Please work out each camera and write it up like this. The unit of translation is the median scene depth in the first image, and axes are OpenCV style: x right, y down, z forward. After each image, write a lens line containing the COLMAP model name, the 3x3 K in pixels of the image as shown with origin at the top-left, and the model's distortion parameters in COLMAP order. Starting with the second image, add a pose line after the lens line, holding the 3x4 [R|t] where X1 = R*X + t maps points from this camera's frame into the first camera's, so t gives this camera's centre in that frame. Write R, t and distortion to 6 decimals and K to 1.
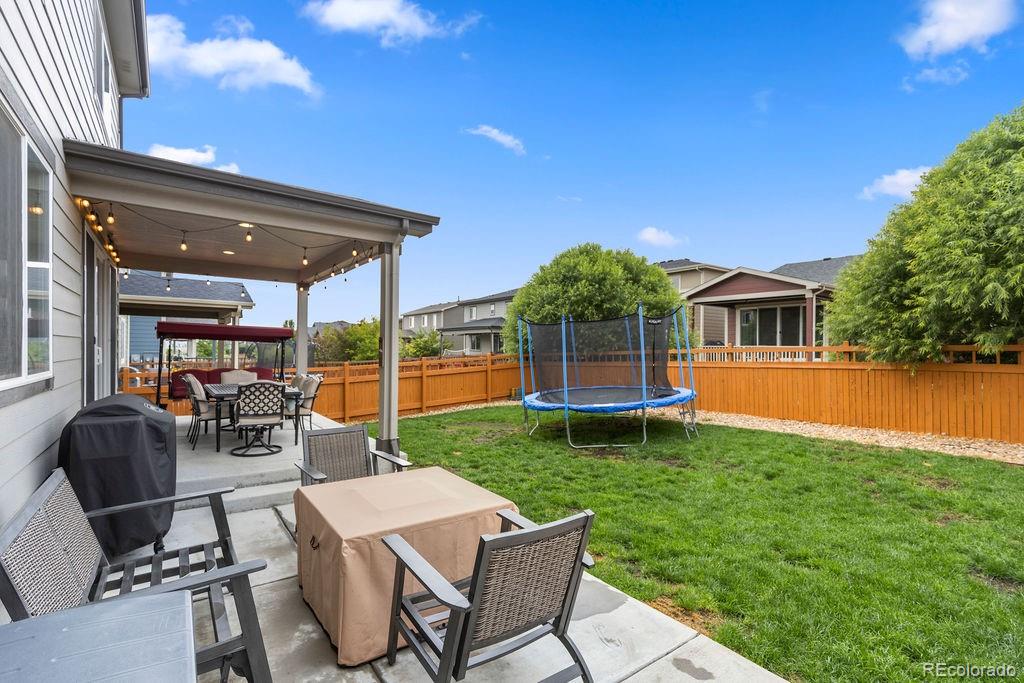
lens RADIAL K [[462.1, 0, 506.6], [0, 462.1, 344.9], [0, 0, 1]] dist [-0.000389, -0.000266]
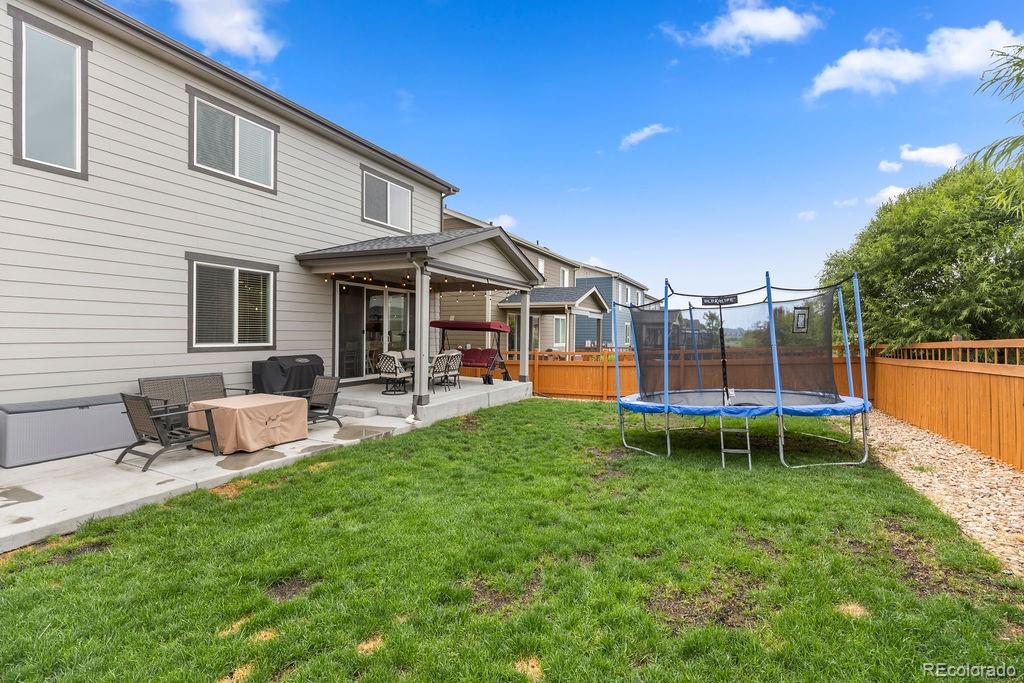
lens RADIAL K [[462.1, 0, 509.2], [0, 462.1, 340.2], [0, 0, 1]] dist [-0.000389, -0.000266]
pose [[0.450571, 0.007067, -0.892713, 0.520080], [0.004350, 0.999939, 0.010112, 0.003655], [0.892730, -0.008440, 0.450513, 0.246296]]
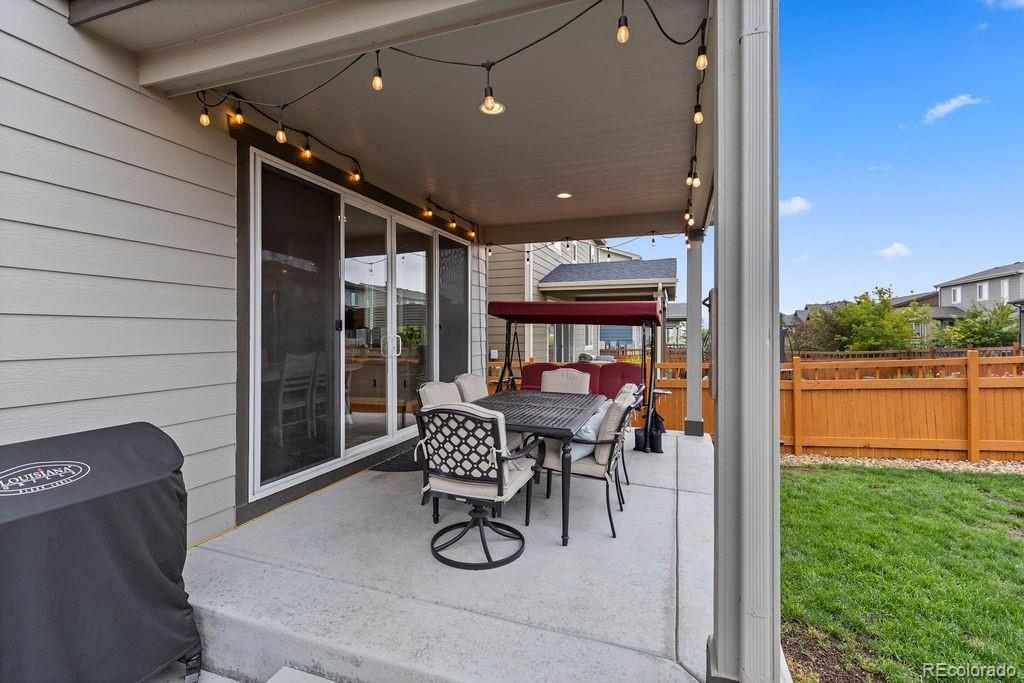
lens RADIAL K [[462.1, 0, 510.1], [0, 462.1, 333.6], [0, 0, 1]] dist [-0.000389, -0.000266]
pose [[0.560491, -0.011859, -0.828075, -0.046371], [0.015040, 0.999878, -0.004139, 0.003787], [0.828024, -0.010134, 0.560601, 0.314343]]
